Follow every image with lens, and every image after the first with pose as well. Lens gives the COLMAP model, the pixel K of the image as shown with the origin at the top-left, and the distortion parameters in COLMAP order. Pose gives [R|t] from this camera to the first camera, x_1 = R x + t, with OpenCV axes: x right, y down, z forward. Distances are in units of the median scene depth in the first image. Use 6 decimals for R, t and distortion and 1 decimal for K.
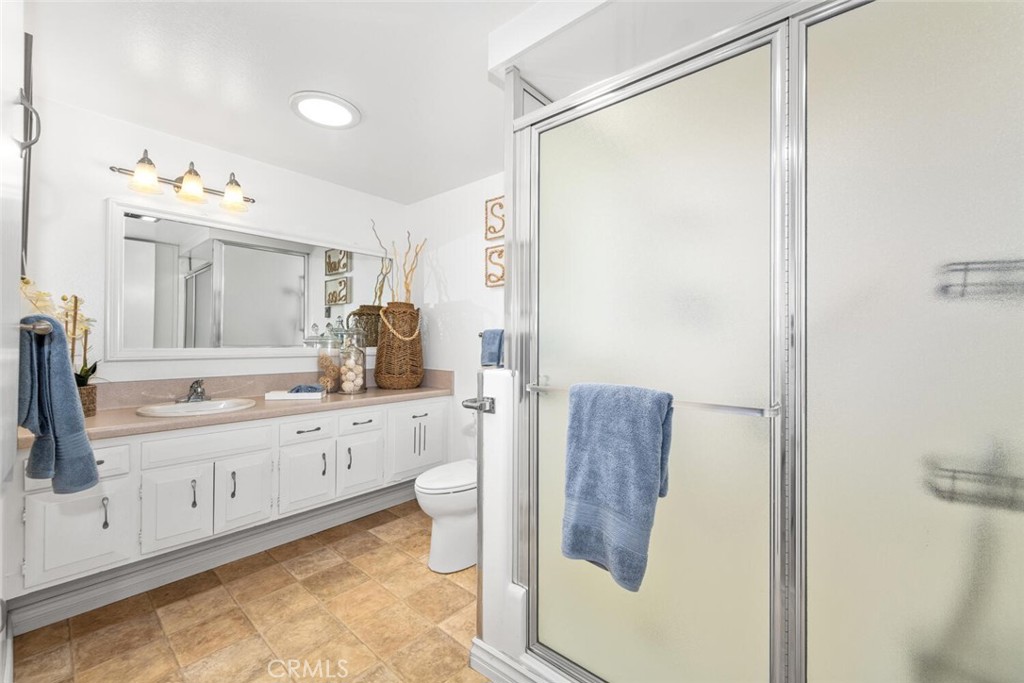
lens RADIAL K [[404.4, 0, 512.0], [0, 404.4, 341.5], [0, 0, 1]] dist [-0.001835, -0.000122]
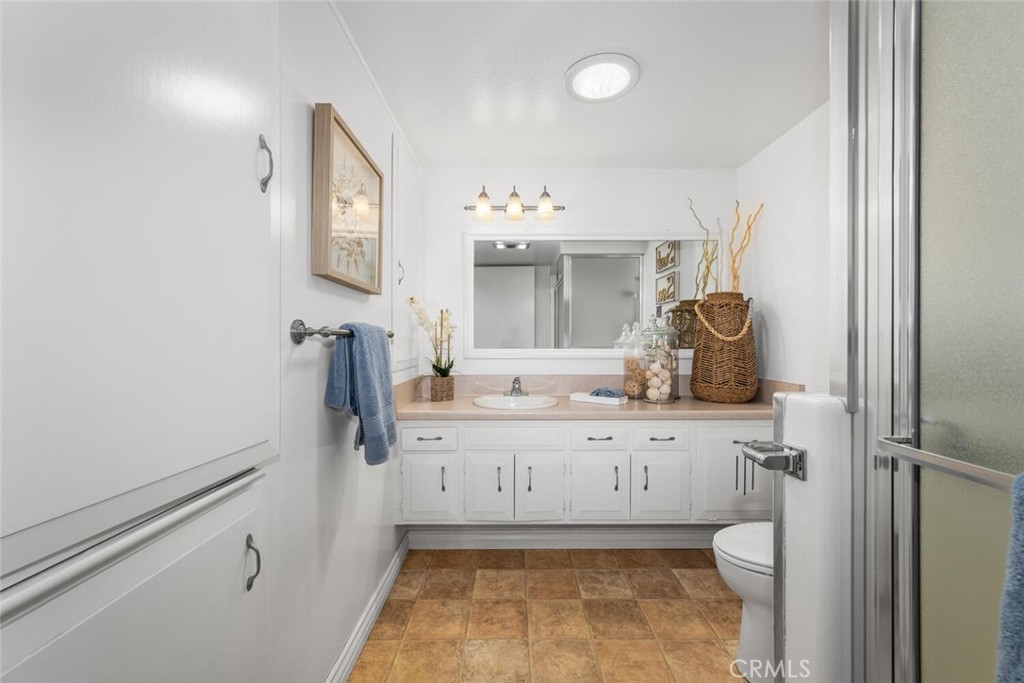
lens RADIAL K [[404.4, 0, 512.0], [0, 404.4, 341.5], [0, 0, 1]] dist [-0.001835, -0.000122]
pose [[0.660013, -0.004425, -0.751241, 0.058043], [0.002853, 0.999990, -0.003384, -0.000109], [0.751249, 0.000090, 0.660019, 0.217081]]
